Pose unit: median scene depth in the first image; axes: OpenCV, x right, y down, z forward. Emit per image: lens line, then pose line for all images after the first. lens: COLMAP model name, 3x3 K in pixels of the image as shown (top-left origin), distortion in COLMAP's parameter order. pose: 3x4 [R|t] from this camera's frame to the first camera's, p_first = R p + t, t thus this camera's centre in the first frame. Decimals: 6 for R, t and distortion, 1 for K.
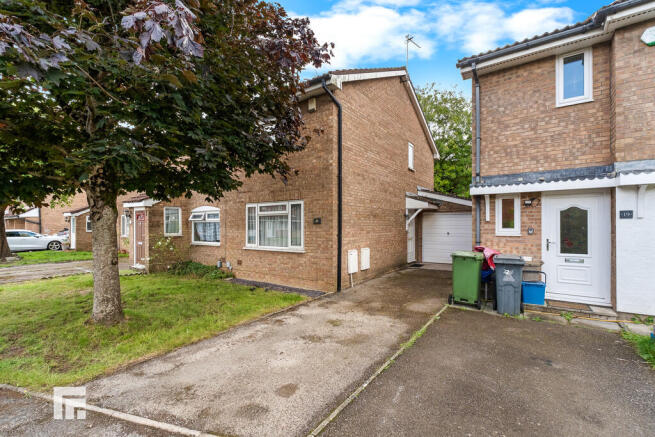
lens RADIAL K [[282.8, 0, 327.3], [0, 282.8, 229.0], [0, 0, 1]] dist [0.001126, -0.000317]
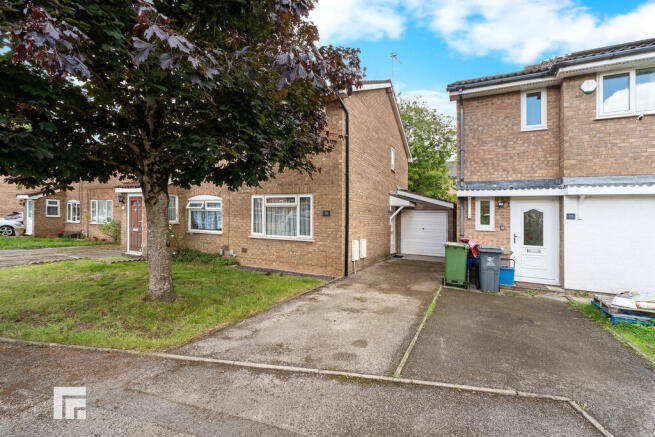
lens RADIAL K [[282.4, 0, 327.5], [0, 282.4, 218.5], [0, 0, 1]] dist [-0.001715, 0.000096]
pose [[0.987254, 0.033515, 0.155585, -0.253094], [-0.030614, 0.999310, -0.021008, 0.018967], [-0.156182, 0.015977, 0.987599, -0.122799]]
